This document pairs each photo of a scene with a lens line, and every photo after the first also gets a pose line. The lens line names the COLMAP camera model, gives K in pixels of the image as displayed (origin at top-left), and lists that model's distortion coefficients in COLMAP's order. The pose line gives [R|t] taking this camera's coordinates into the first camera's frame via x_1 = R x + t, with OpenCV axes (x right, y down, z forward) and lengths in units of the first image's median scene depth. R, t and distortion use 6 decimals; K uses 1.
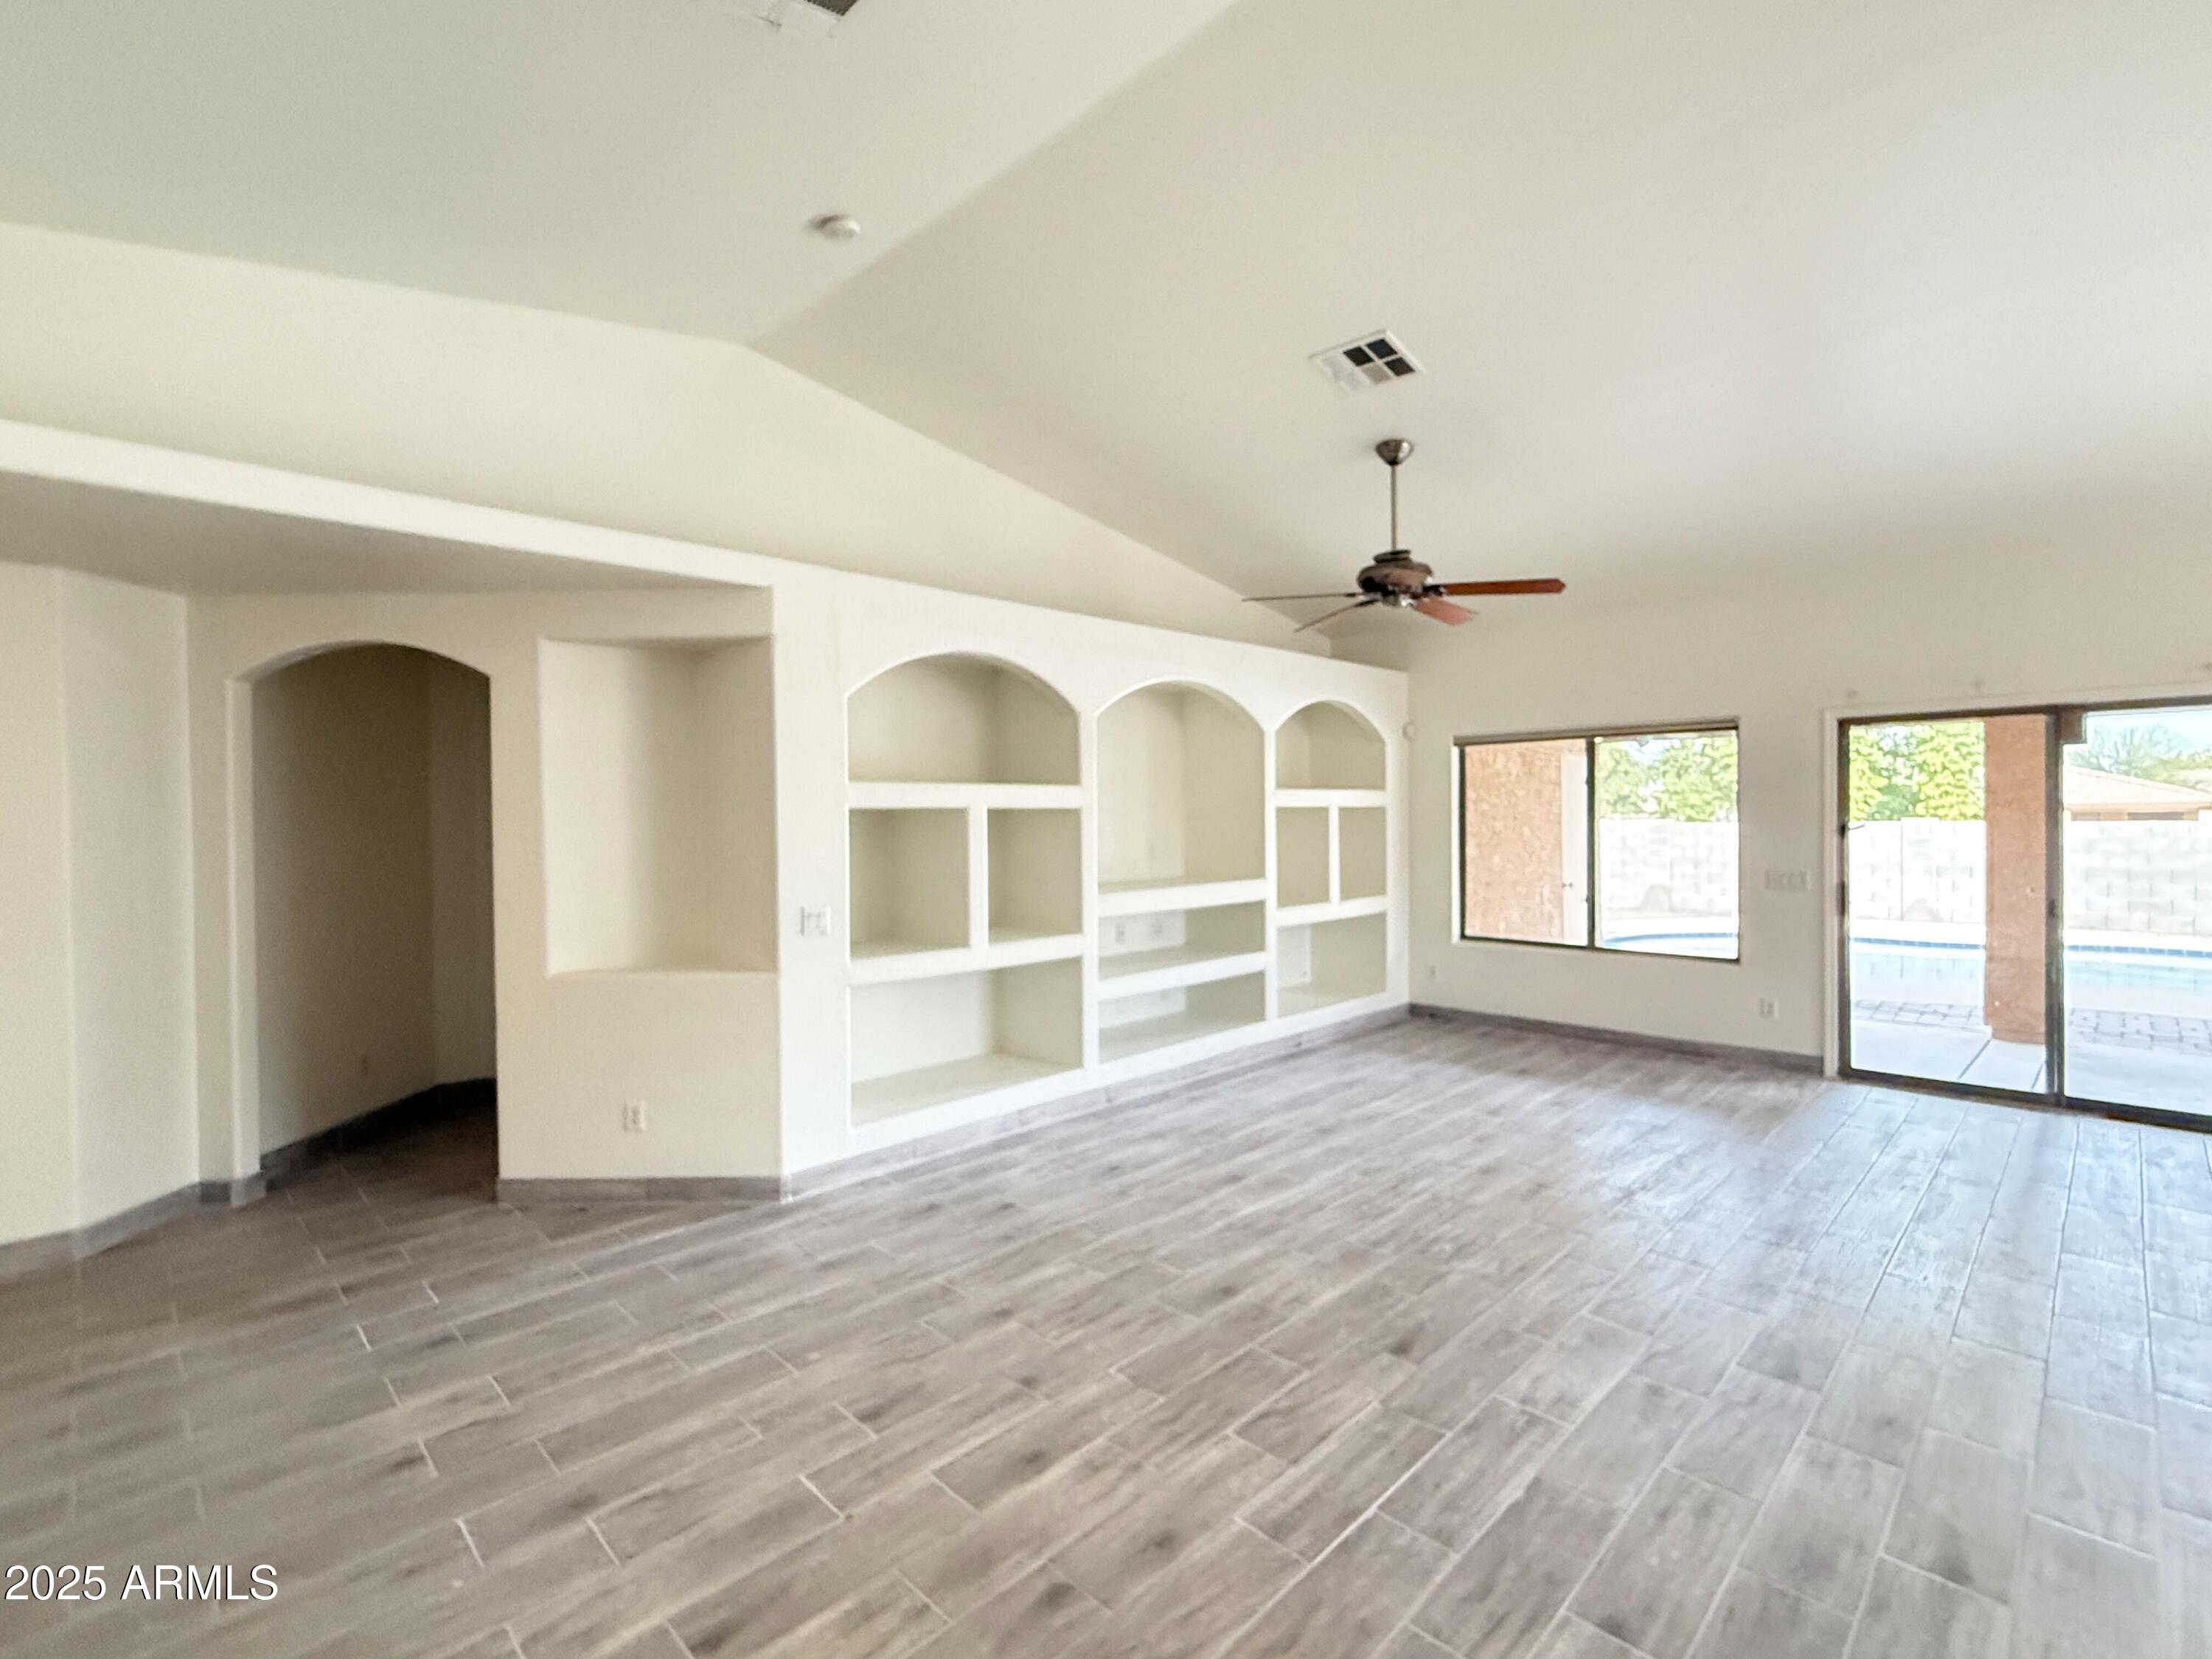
lens RADIAL K [[1010.4, 0, 1113.6], [0, 1010.4, 829.6], [0, 0, 1]] dist [-0.001212, 0.000655]
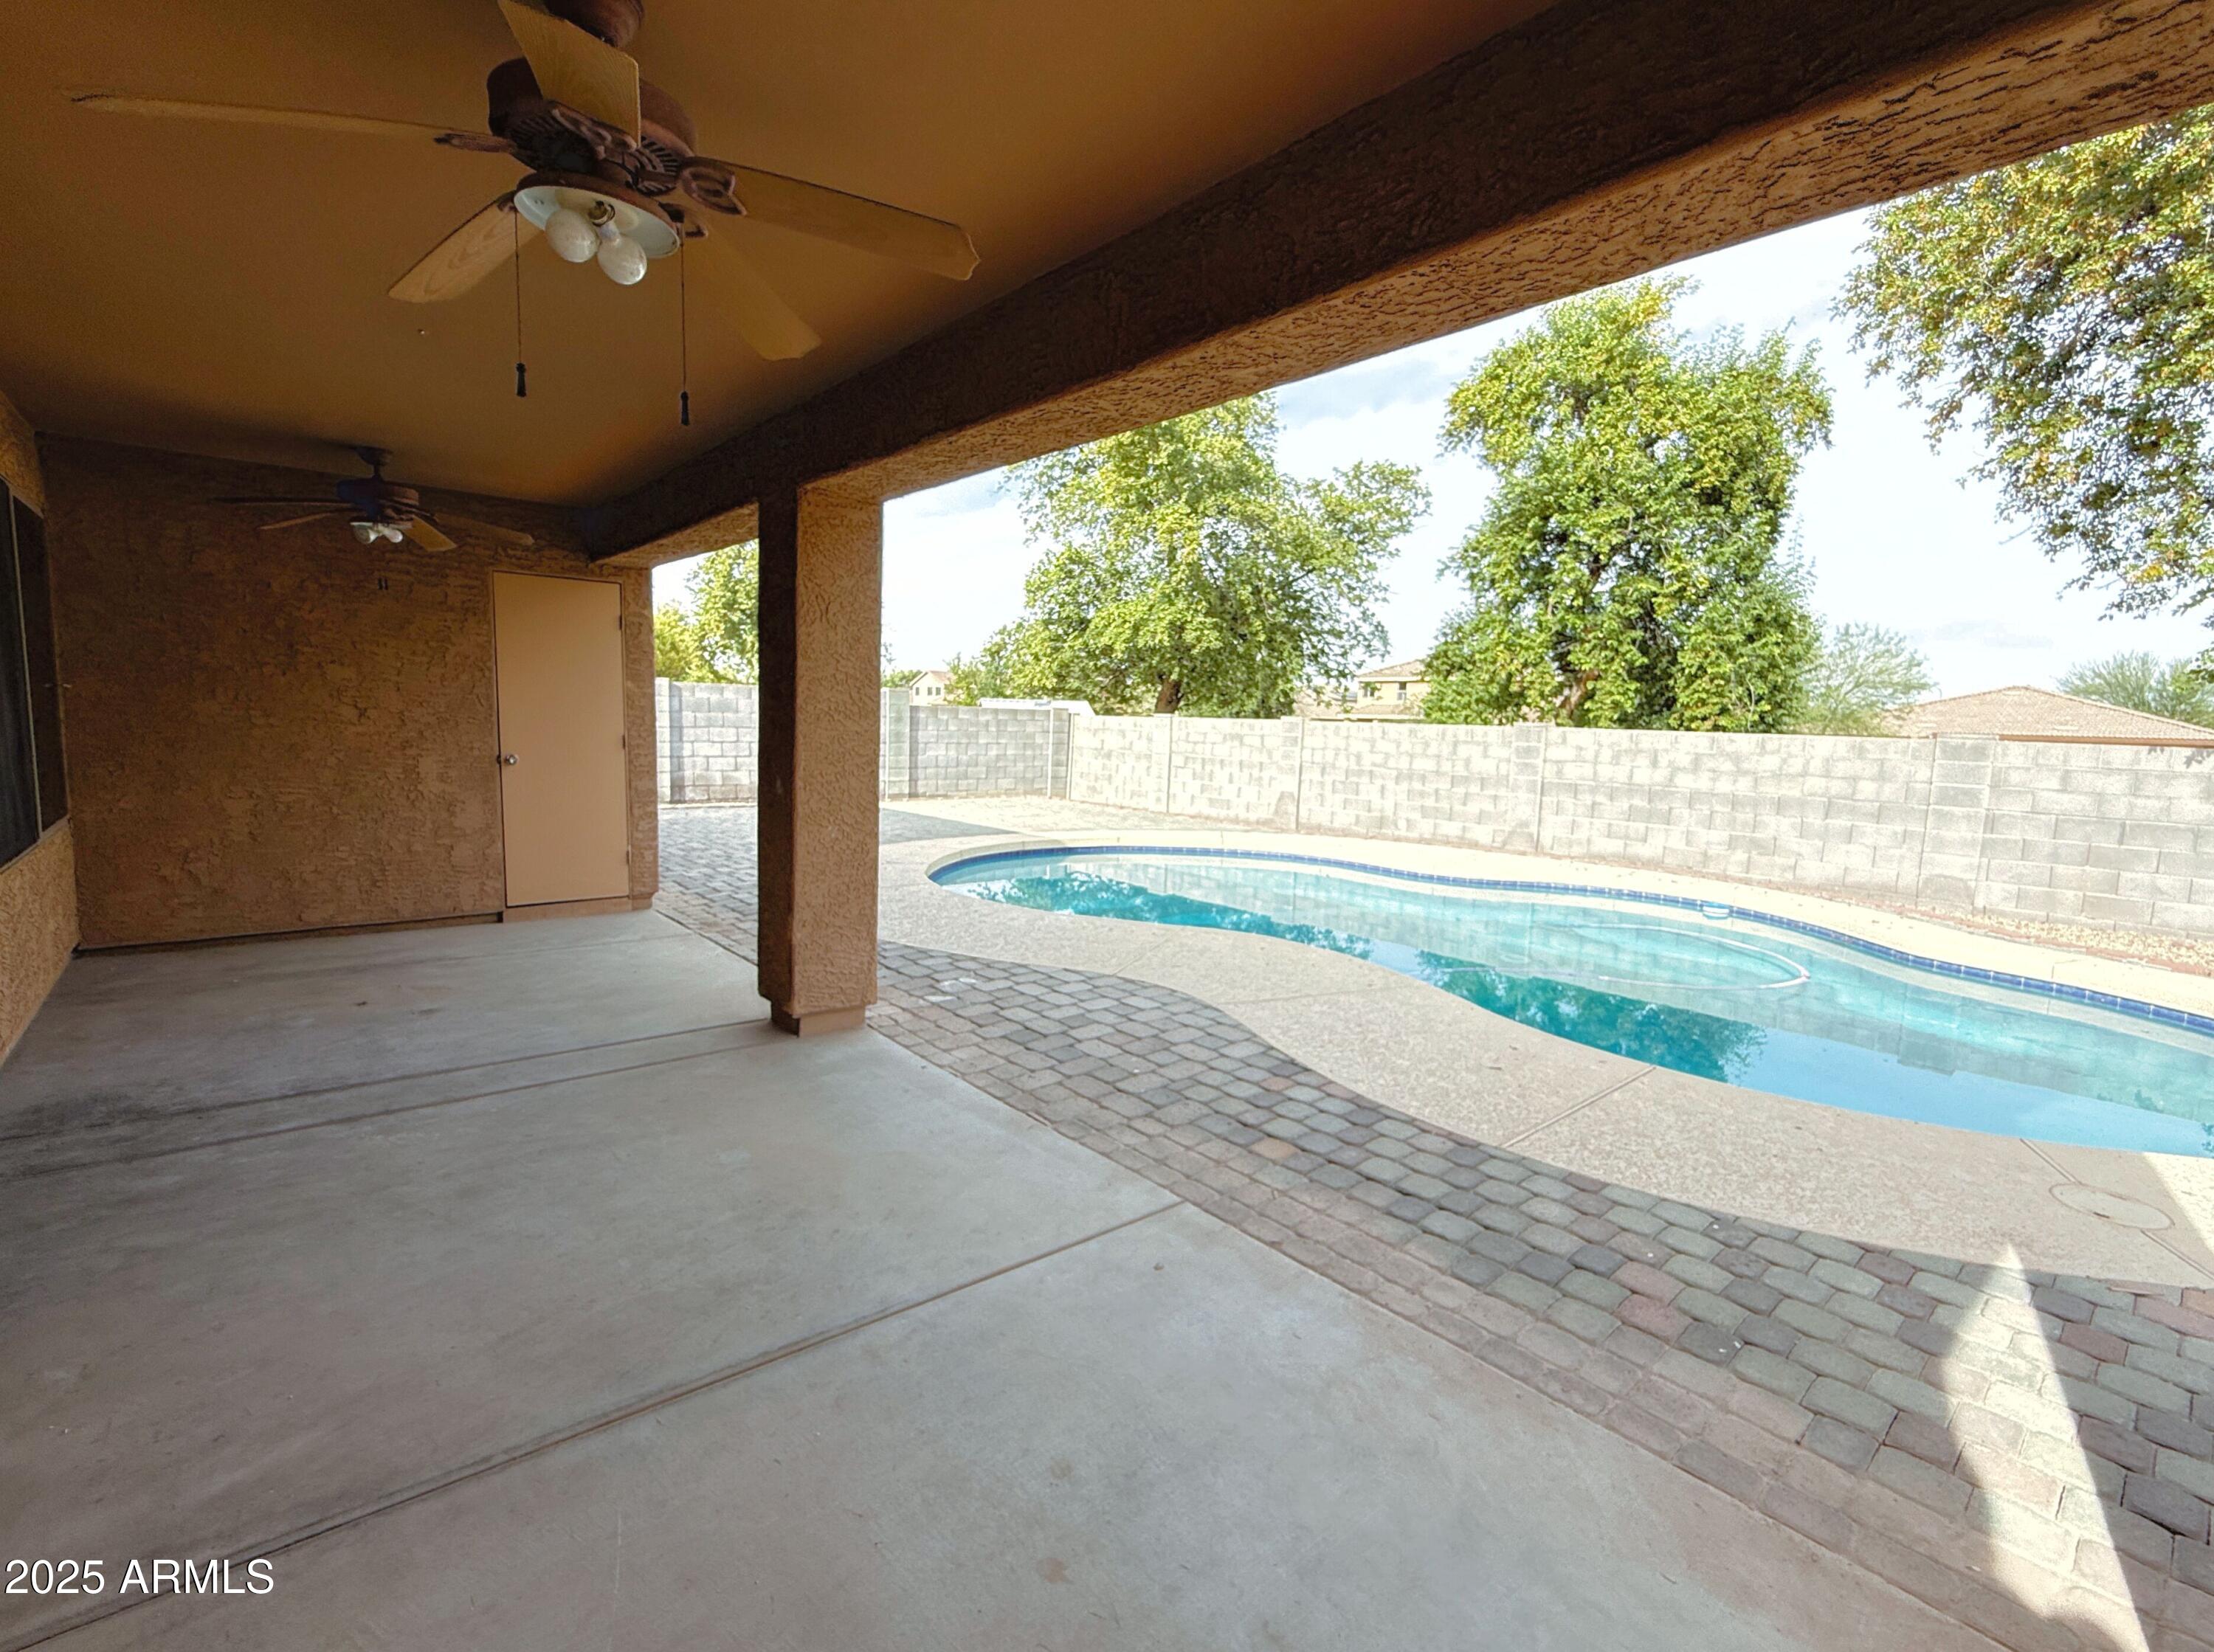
lens RADIAL K [[984.4, 0, 1107.7], [0, 984.4, 829.0], [0, 0, 1]] dist [-0.000390, -0.000338]
pose [[0.996400, 0.049332, -0.068938, 1.553922], [-0.042187, 0.993941, 0.101499, 0.025067], [0.073528, -0.098226, 0.992444, 0.578002]]
